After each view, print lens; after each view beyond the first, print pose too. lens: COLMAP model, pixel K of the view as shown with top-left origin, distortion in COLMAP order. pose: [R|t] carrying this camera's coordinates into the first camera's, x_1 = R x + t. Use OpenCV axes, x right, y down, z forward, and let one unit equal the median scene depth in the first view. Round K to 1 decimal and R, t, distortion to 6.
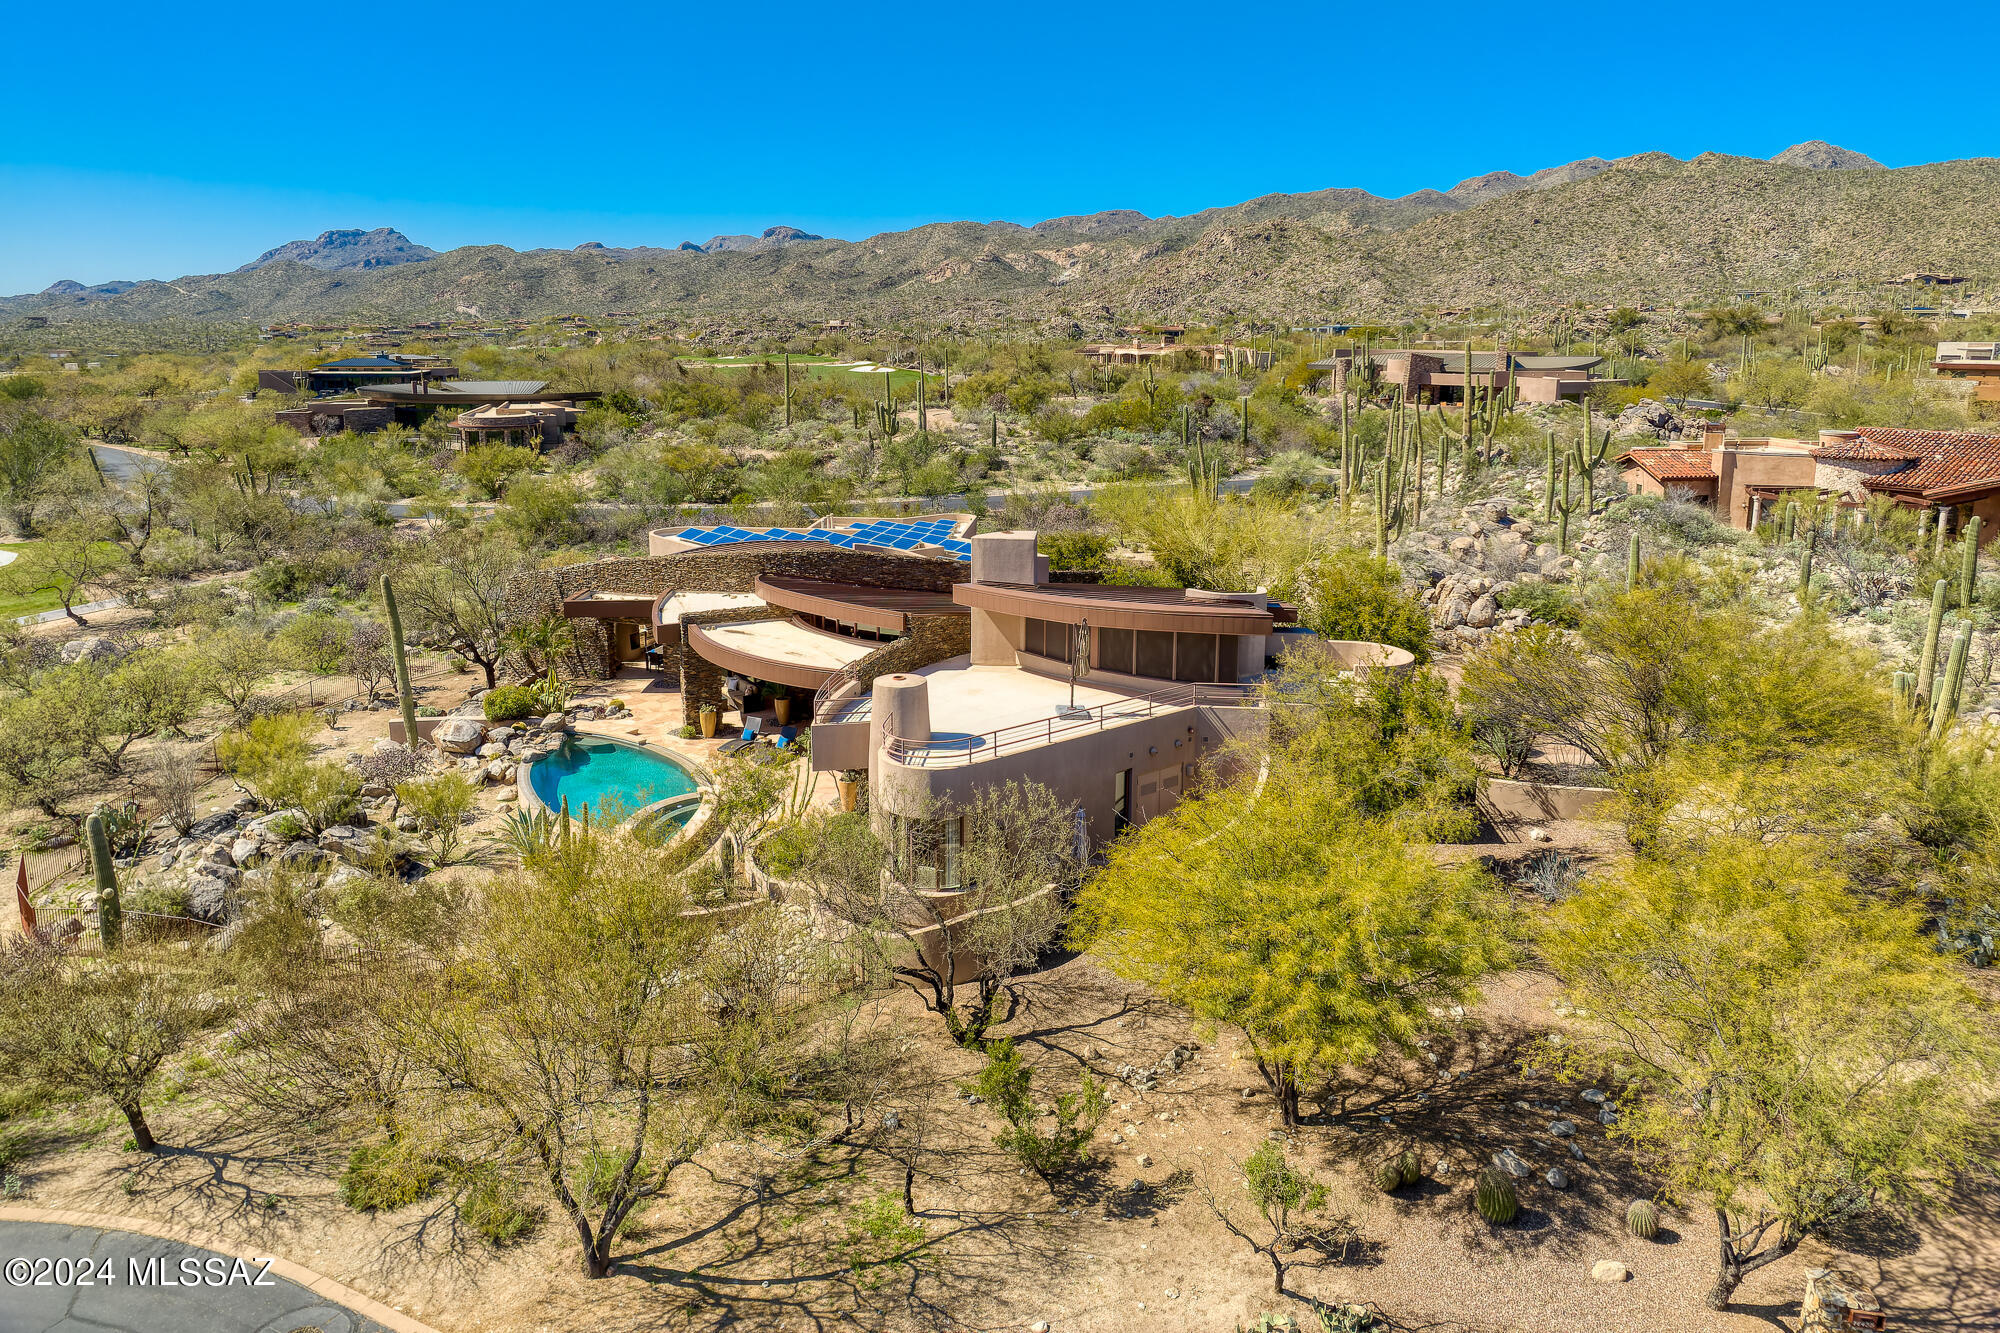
lens RADIAL K [[1359.6, 0, 1000.0], [0, 1359.6, 666.5], [0, 0, 1]] dist [-0.001697, 0.006424]
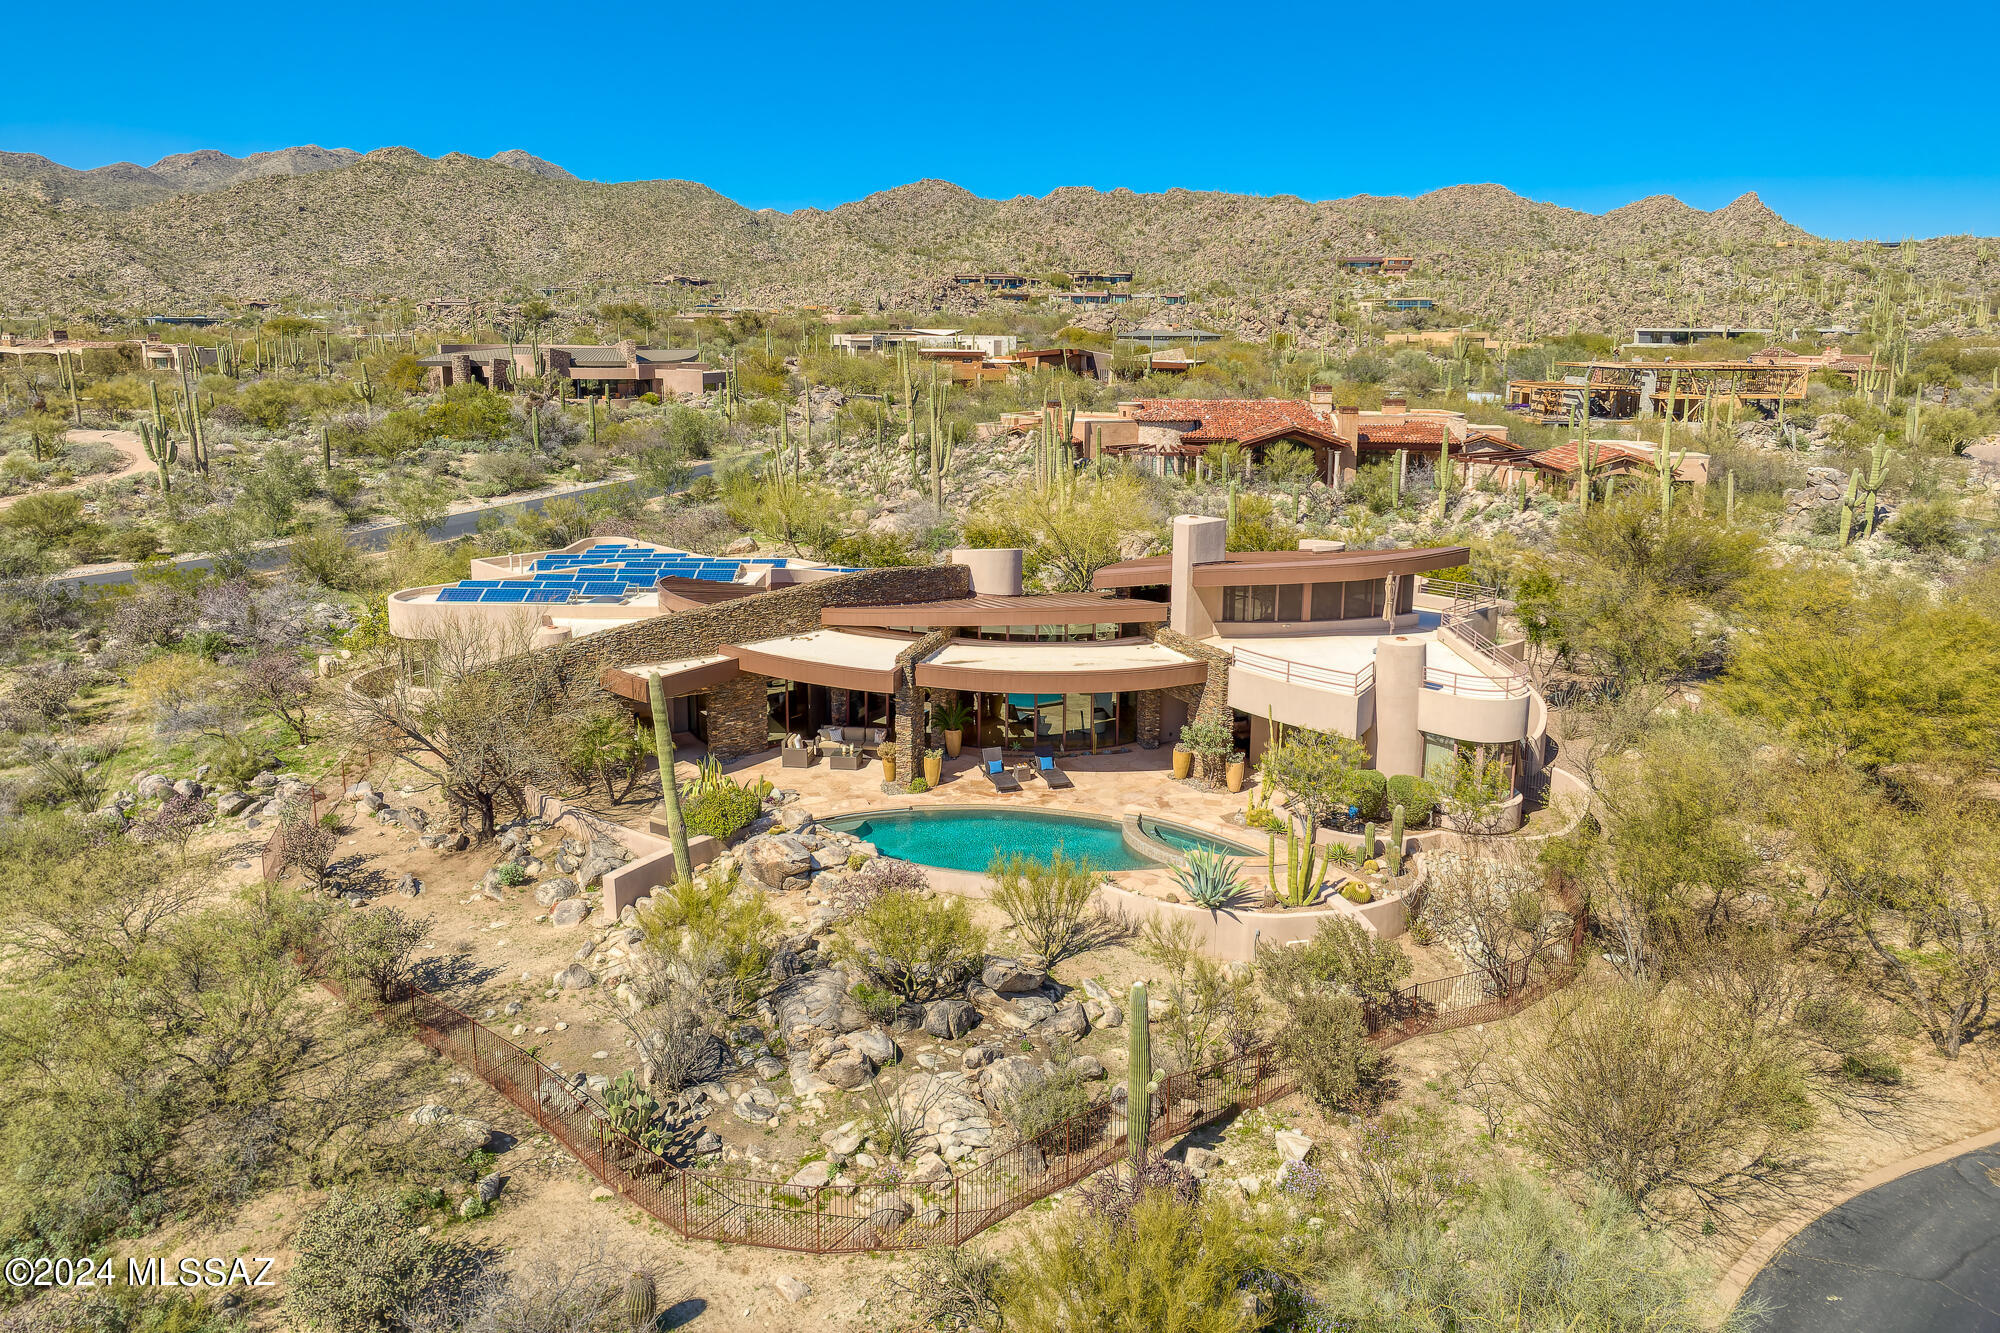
lens RADIAL K [[1359.6, 0, 1000.0], [0, 1359.6, 666.5], [0, 0, 1]] dist [-0.001697, 0.006424]
pose [[0.643148, -0.186581, 0.742663, -0.062066], [0.182583, 0.979253, 0.087903, -0.007103], [-0.743656, 0.079063, 0.663871, 0.027115]]
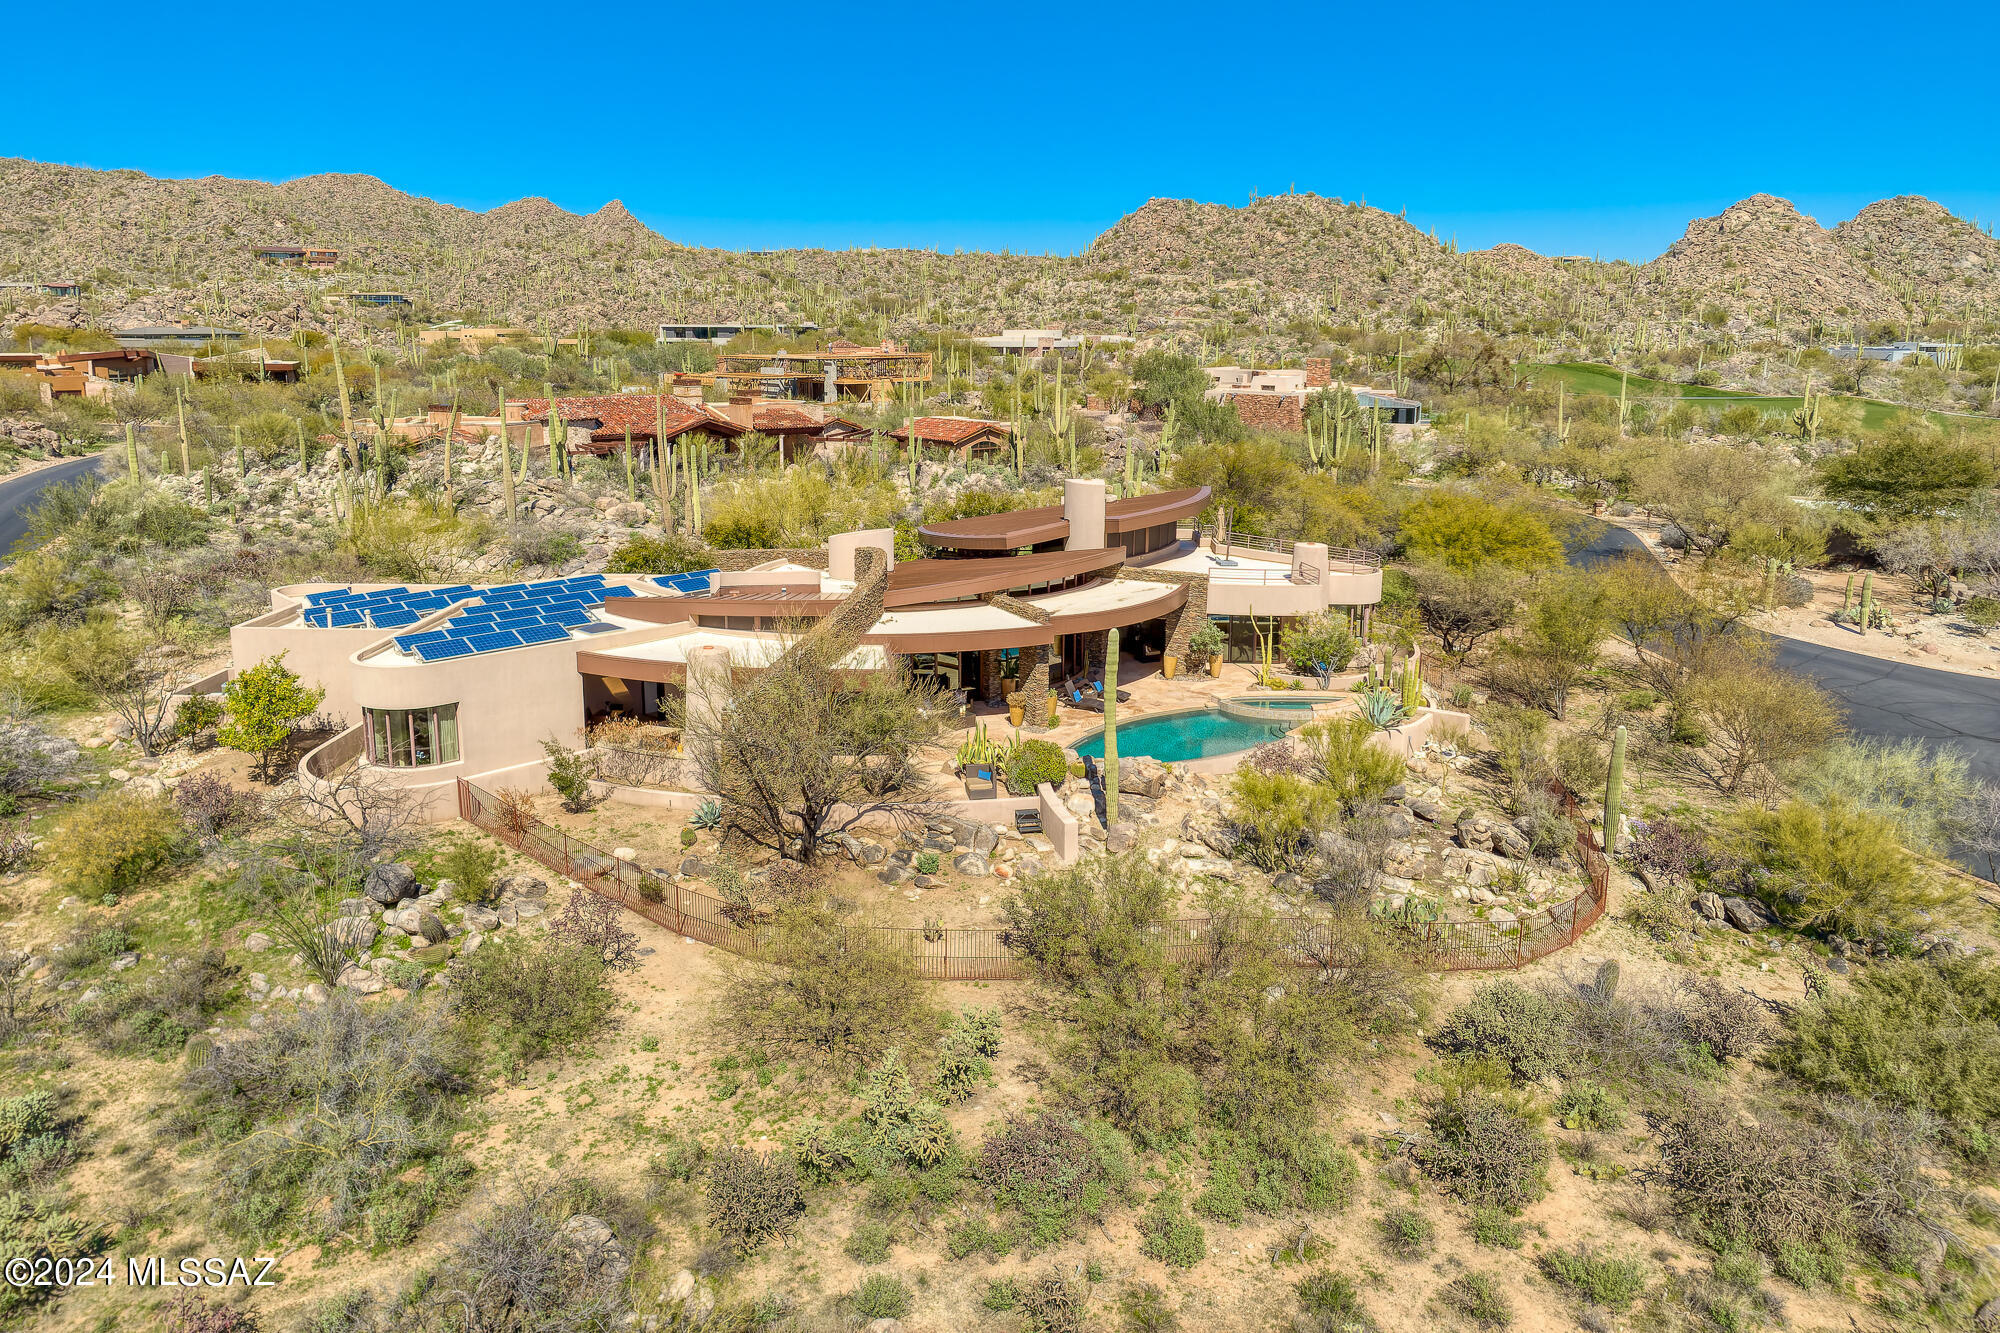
lens RADIAL K [[1359.6, 0, 1000.0], [0, 1359.6, 666.5], [0, 0, 1]] dist [-0.001697, 0.006424]
pose [[-0.079745, -0.246110, 0.965956, -0.087355], [0.237567, 0.936427, 0.258199, -0.018530], [-0.968092, 0.250069, -0.016208, 0.072185]]
